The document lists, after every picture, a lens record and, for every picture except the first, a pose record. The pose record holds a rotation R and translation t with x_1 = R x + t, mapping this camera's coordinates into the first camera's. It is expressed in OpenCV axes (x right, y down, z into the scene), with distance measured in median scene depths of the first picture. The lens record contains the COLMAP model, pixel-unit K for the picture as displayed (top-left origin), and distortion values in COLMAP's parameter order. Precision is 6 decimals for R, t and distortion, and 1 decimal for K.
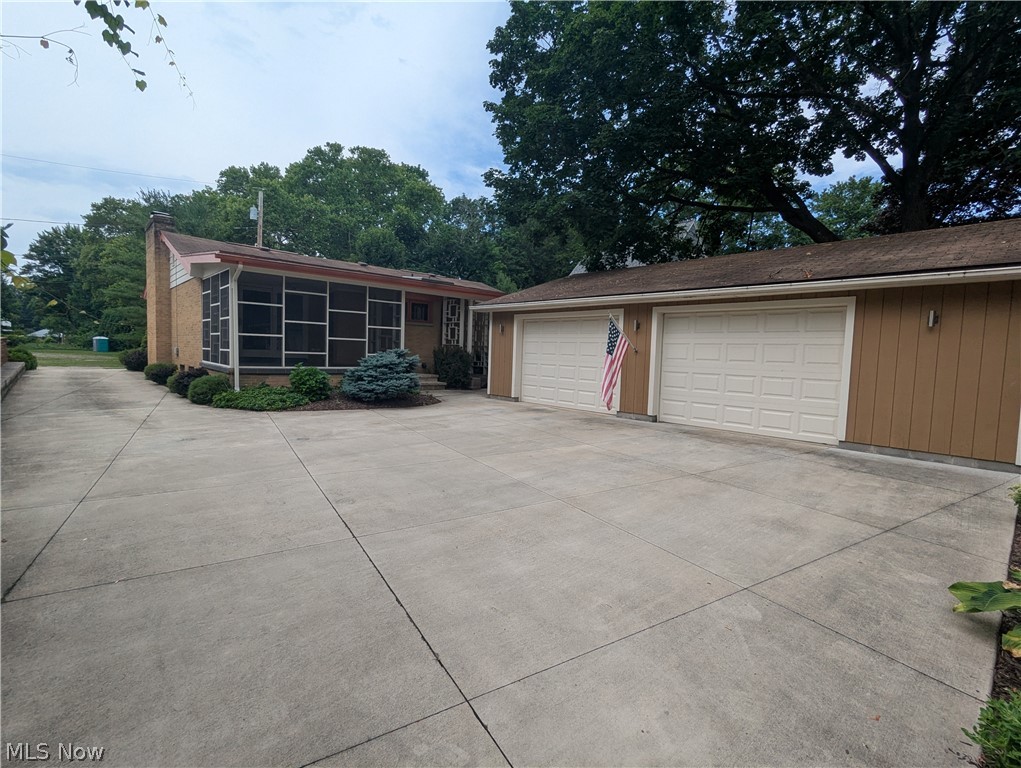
lens RADIAL K [[484.7, 0, 512.3], [0, 484.7, 381.8], [0, 0, 1]] dist [0.002139, -0.001885]
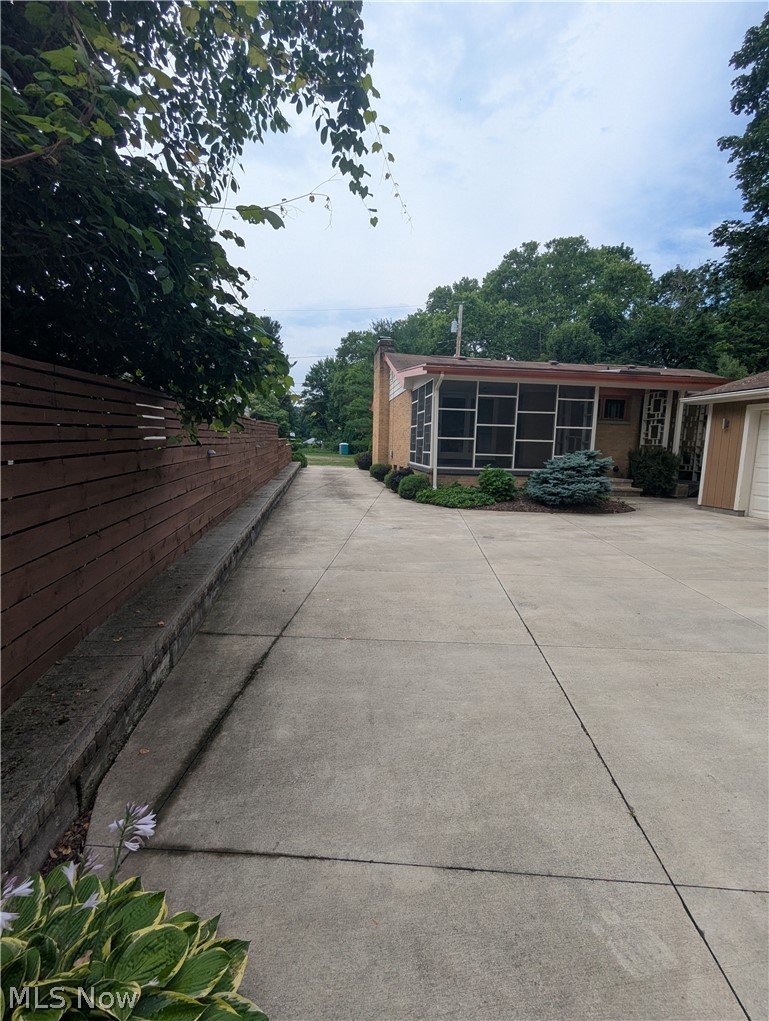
lens RADIAL K [[484.7, 0, 386.0], [0, 484.7, 512.3], [0, 0, 1]] dist [0.002139, -0.001885]
pose [[0.816017, 0.066678, -0.574170, -0.010671], [-0.033479, 0.997109, 0.068214, 0.000373], [0.577058, -0.036441, 0.815890, 0.015588]]
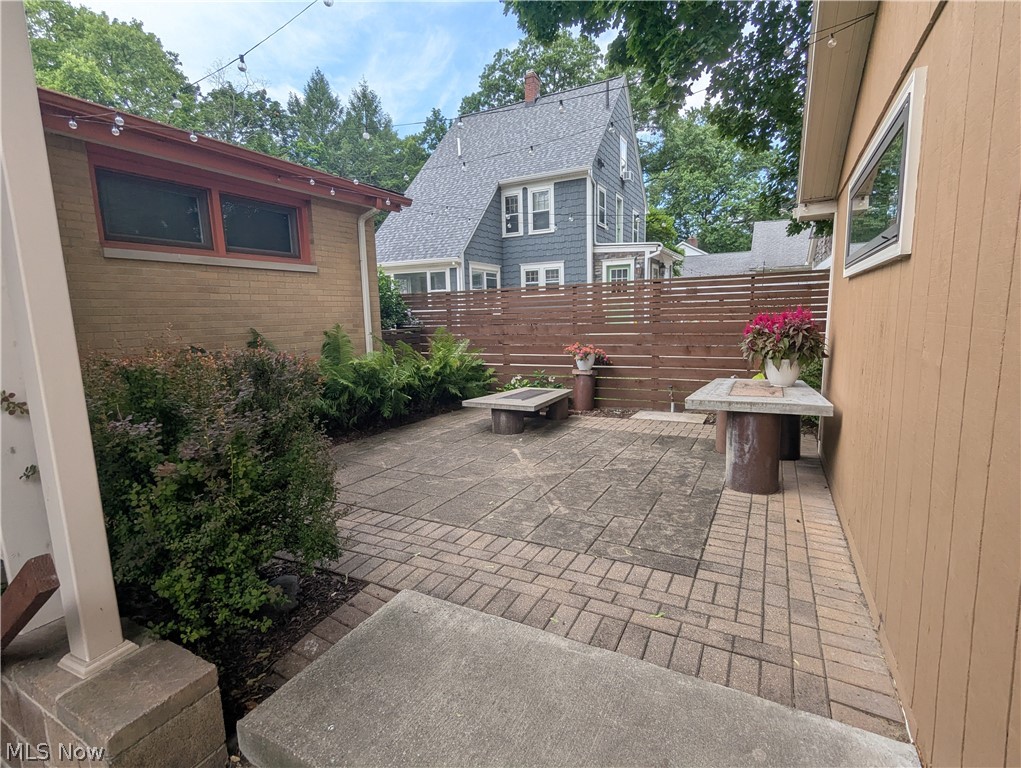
lens RADIAL K [[484.7, 0, 515.8], [0, 484.7, 389.2], [0, 0, 1]] dist [0.002139, -0.001885]
pose [[0.941846, -0.113497, 0.316298, 0.077132], [0.079888, 0.989877, 0.117311, -0.107954], [-0.326411, -0.085220, 0.941379, 1.339891]]
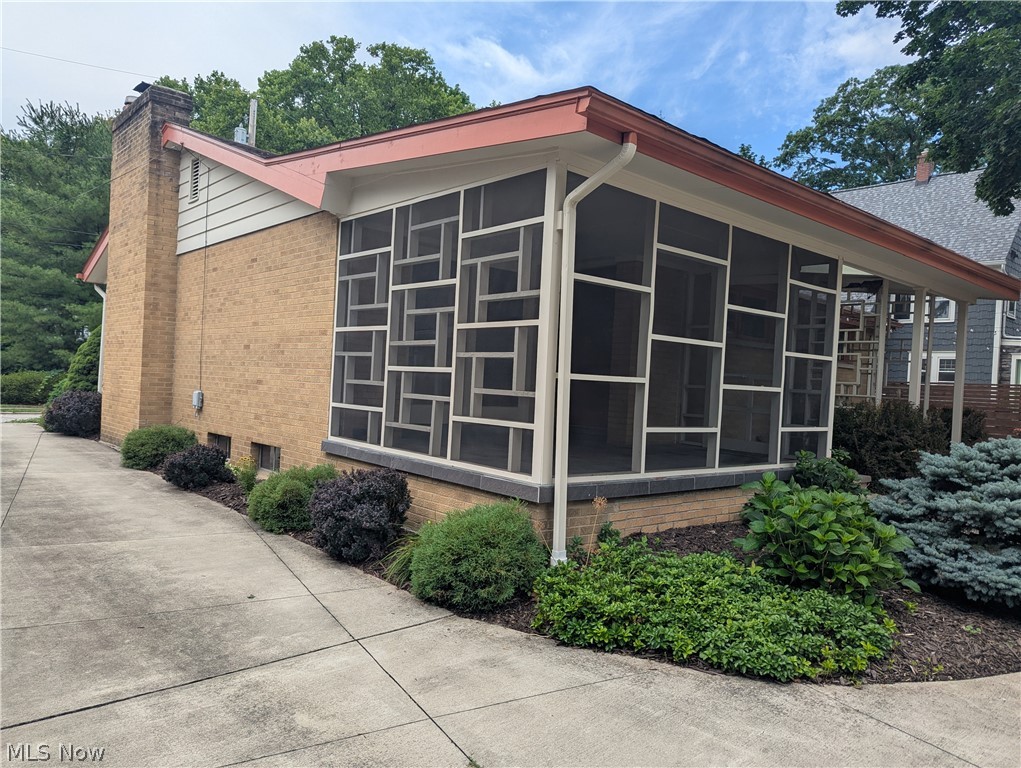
lens RADIAL K [[728.5, 0, 519.7], [0, 728.5, 386.4], [0, 0, 1]] dist [0.043222, -0.020204]
pose [[0.999743, 0.017740, -0.014127, -0.568233], [-0.018502, 0.998275, -0.055726, -0.062886], [0.013114, 0.055973, 0.998346, 0.515253]]
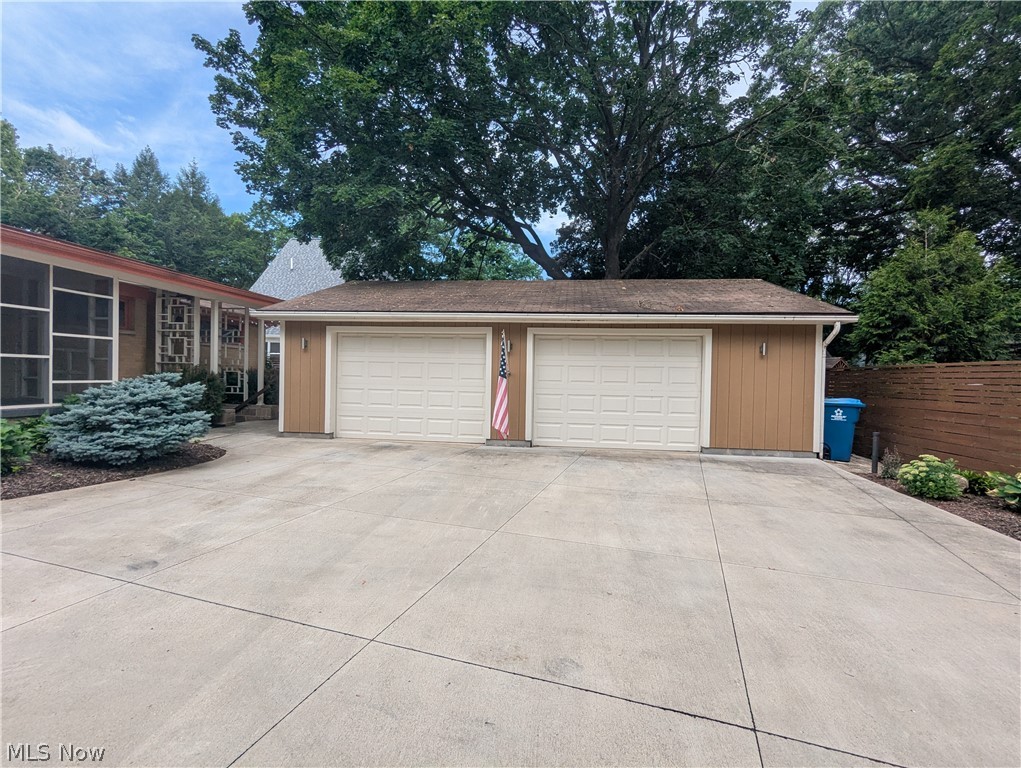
lens RADIAL K [[484.7, 0, 512.6], [0, 484.7, 382.8], [0, 0, 1]] dist [0.002139, -0.001885]
pose [[0.767790, -0.026969, 0.640134, -0.287105], [0.043185, 0.999020, -0.009709, -0.030066], [-0.639245, 0.035099, 0.768202, 0.233303]]
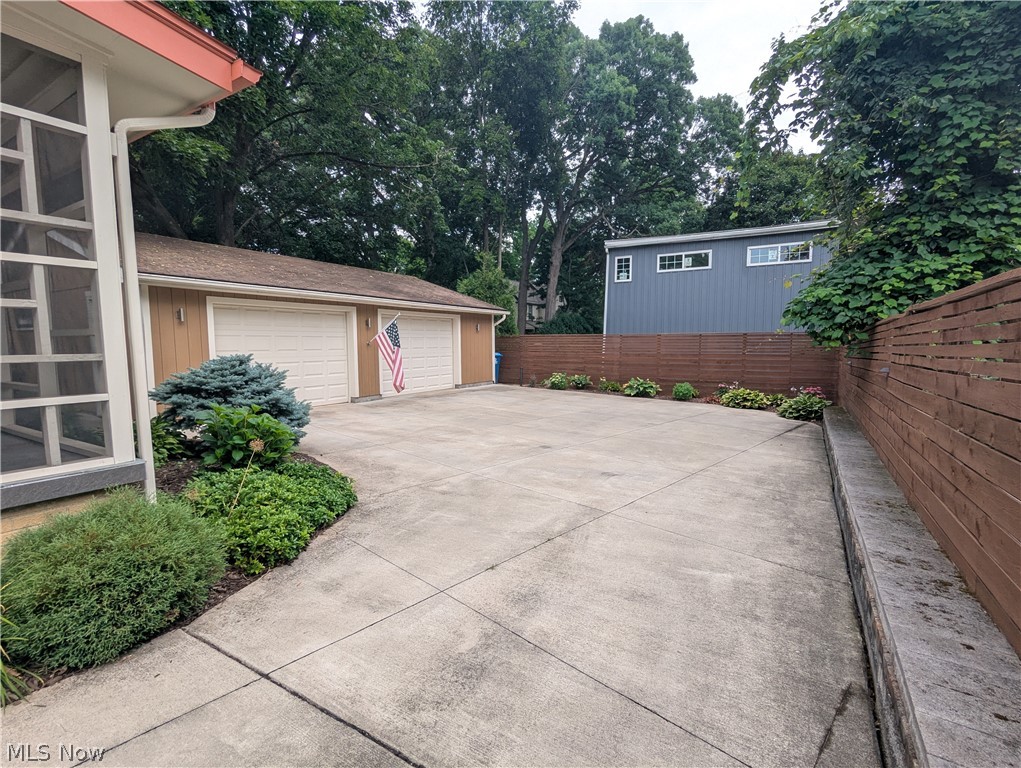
lens RADIAL K [[484.7, 0, 513.9], [0, 484.7, 382.5], [0, 0, 1]] dist [0.002139, -0.001885]
pose [[-0.273696, -0.110635, 0.955432, -0.846073], [0.054452, 0.989987, 0.130234, -0.089899], [-0.960274, 0.087670, -0.264931, 0.826669]]
